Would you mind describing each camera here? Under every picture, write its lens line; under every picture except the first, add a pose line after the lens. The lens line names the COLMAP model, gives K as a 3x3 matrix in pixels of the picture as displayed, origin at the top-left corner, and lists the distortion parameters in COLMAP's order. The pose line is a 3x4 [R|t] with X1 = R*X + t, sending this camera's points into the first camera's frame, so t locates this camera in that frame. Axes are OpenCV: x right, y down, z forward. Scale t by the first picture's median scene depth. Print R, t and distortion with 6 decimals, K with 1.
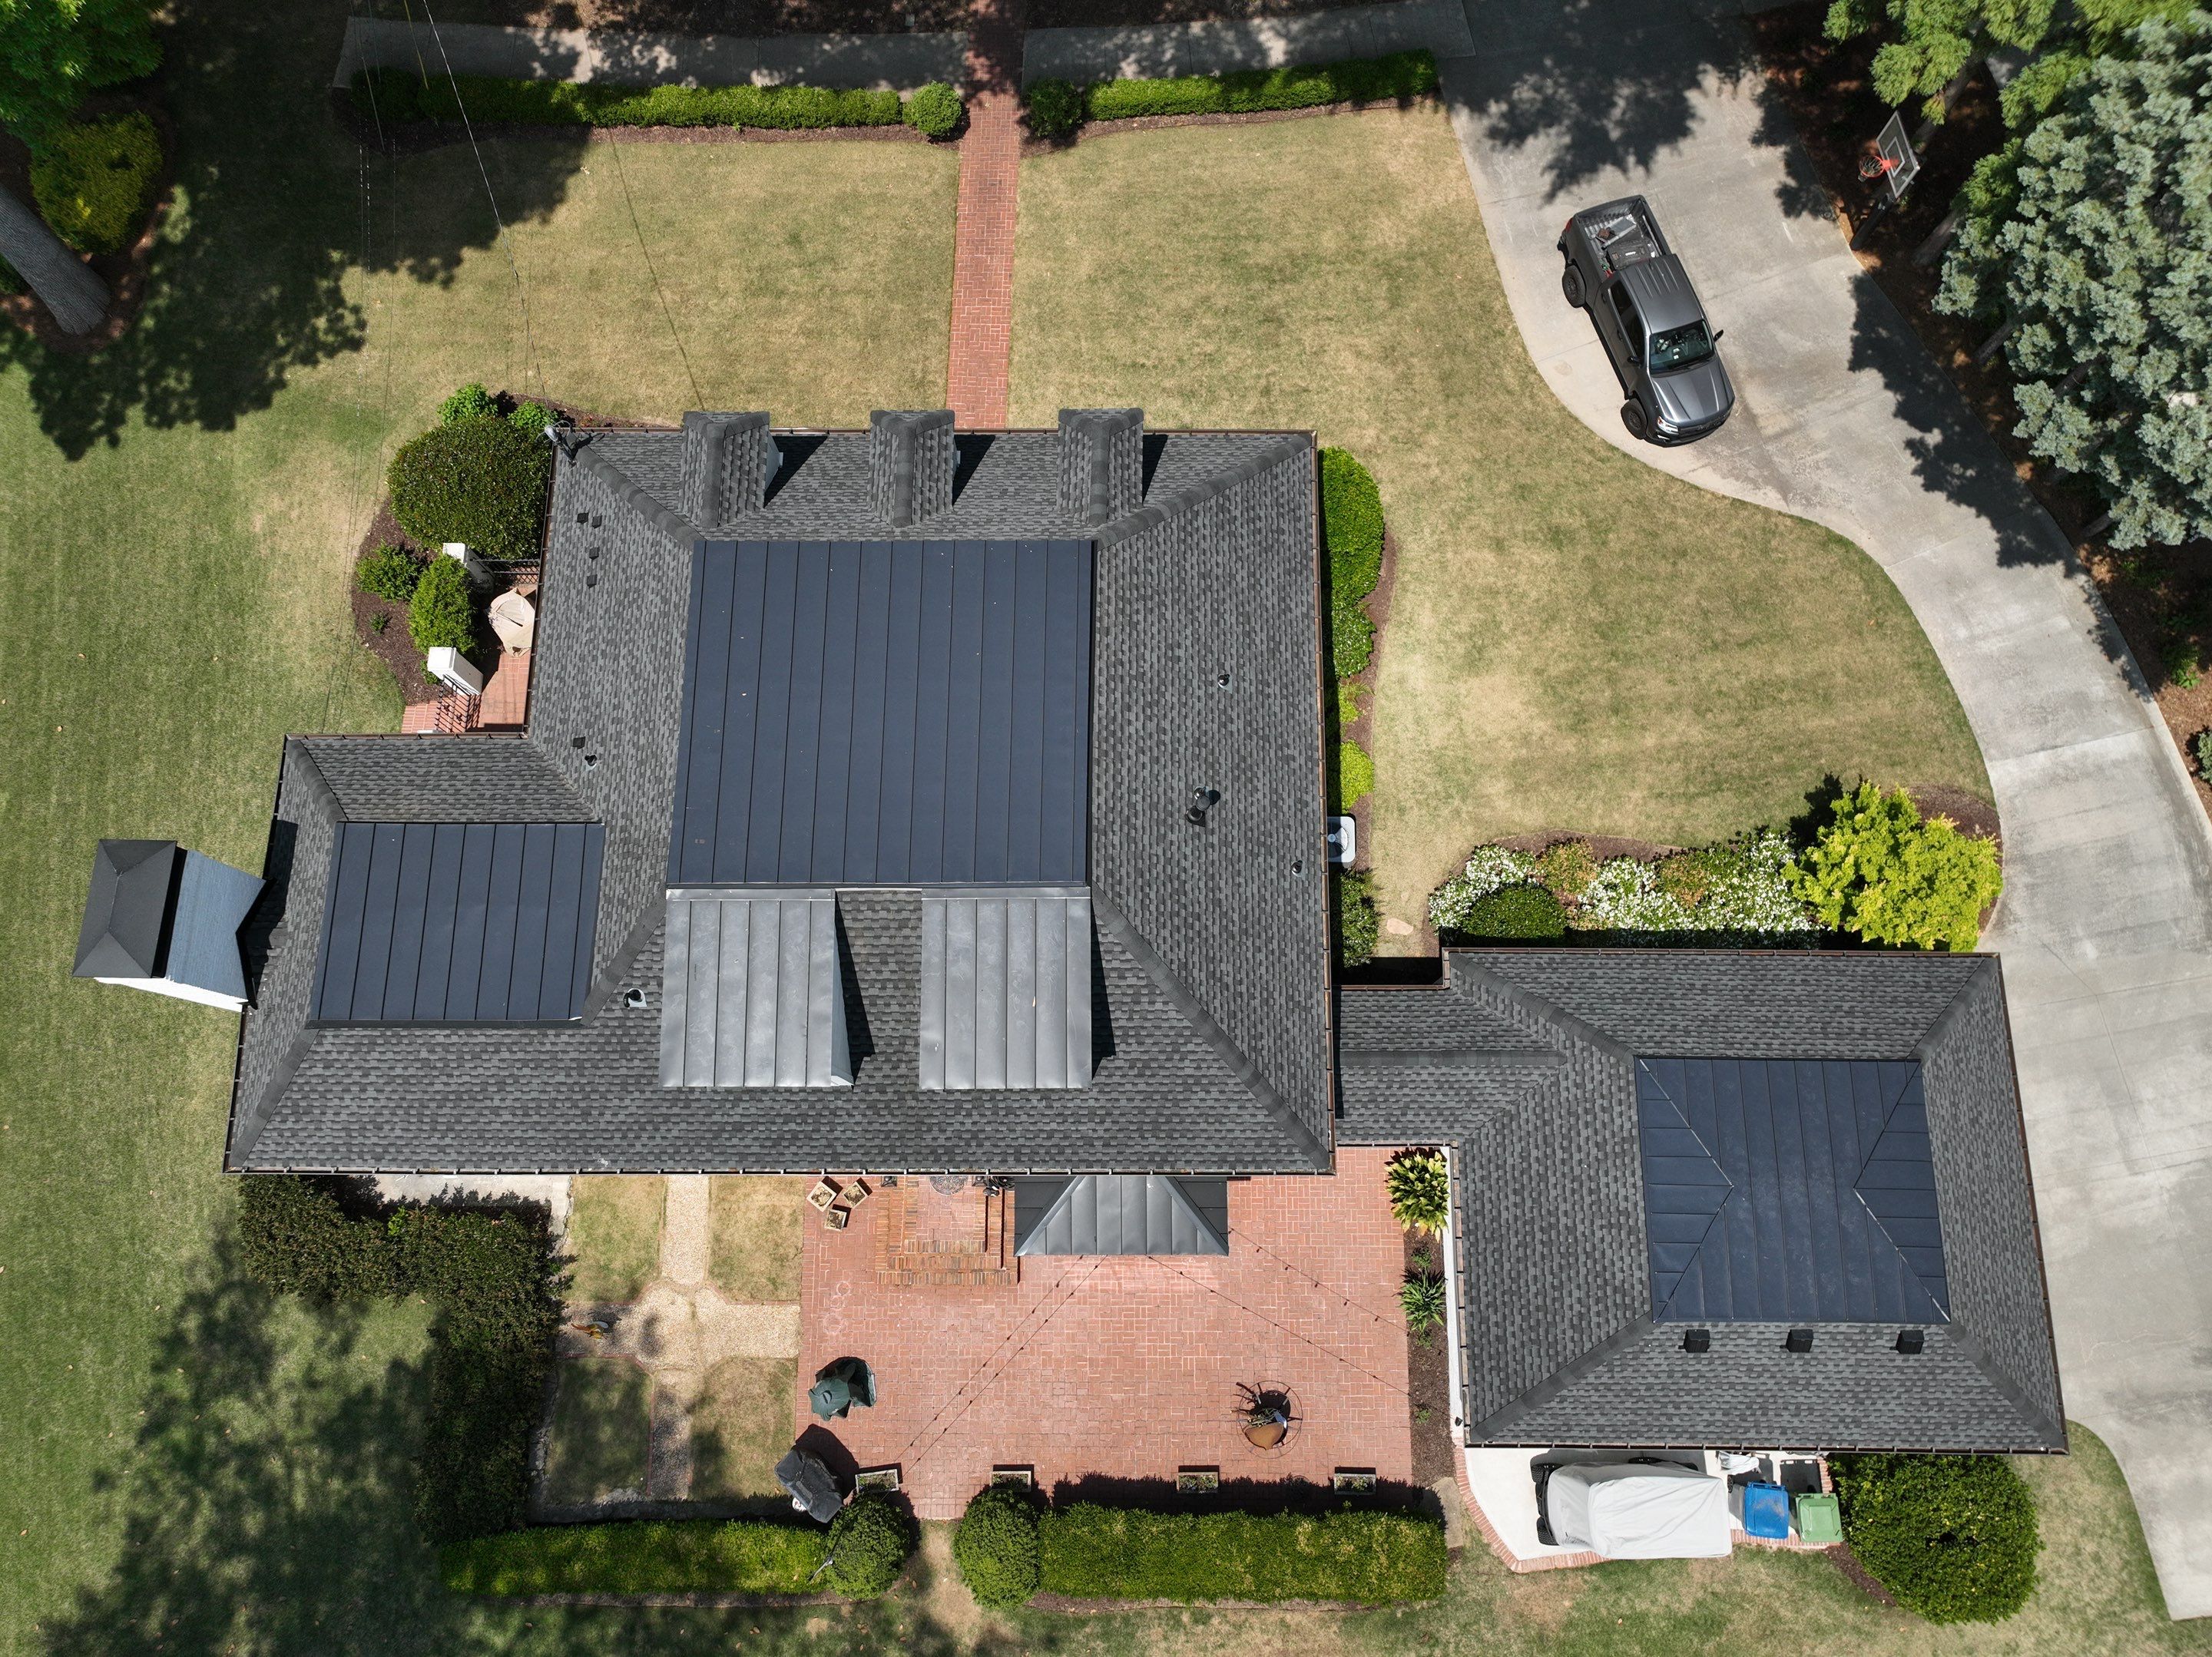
lens RADIAL K [[1583.6, 0, 1116.5], [0, 1583.6, 828.3], [0, 0, 1]] dist [0.000287, 0.022521]
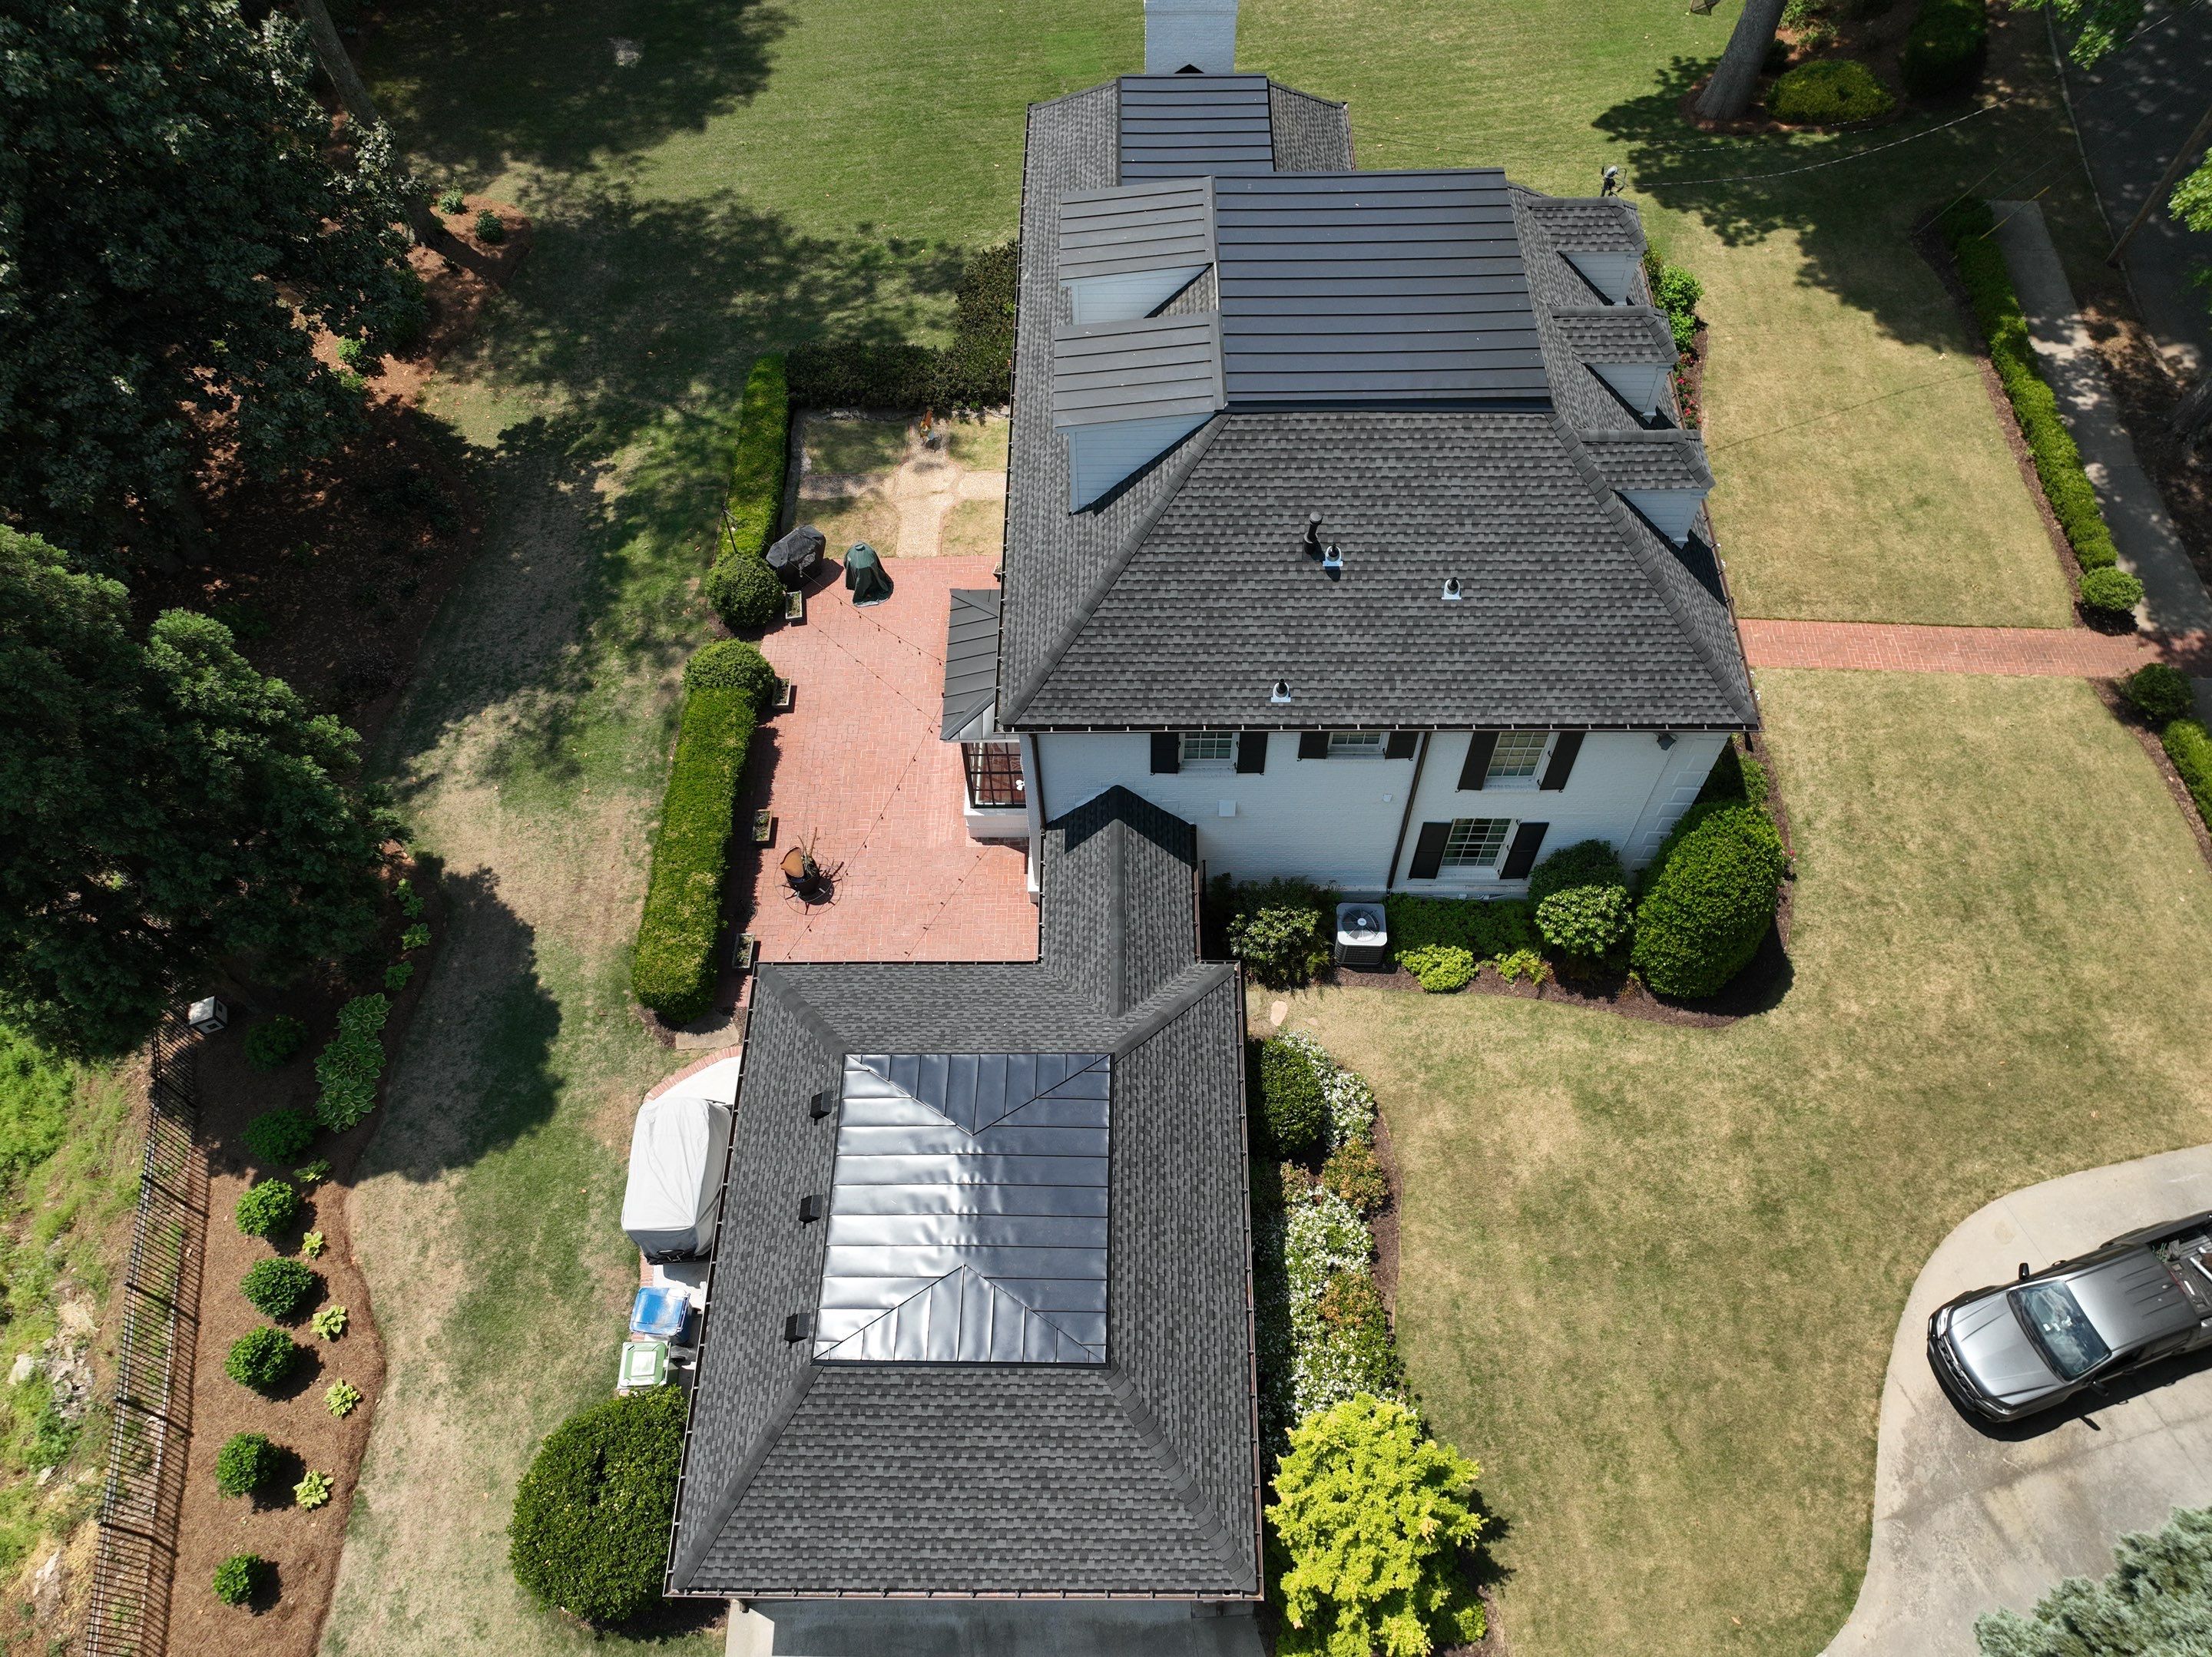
lens RADIAL K [[1583.6, 0, 1121.0], [0, 1583.6, 818.9], [0, 0, 1]] dist [0.000287, 0.022521]
pose [[0.000941, 0.848476, -0.529233, 0.546053], [-0.966501, 0.136605, 0.217288, -0.064392], [0.256660, 0.511300, 0.820182, 0.125011]]
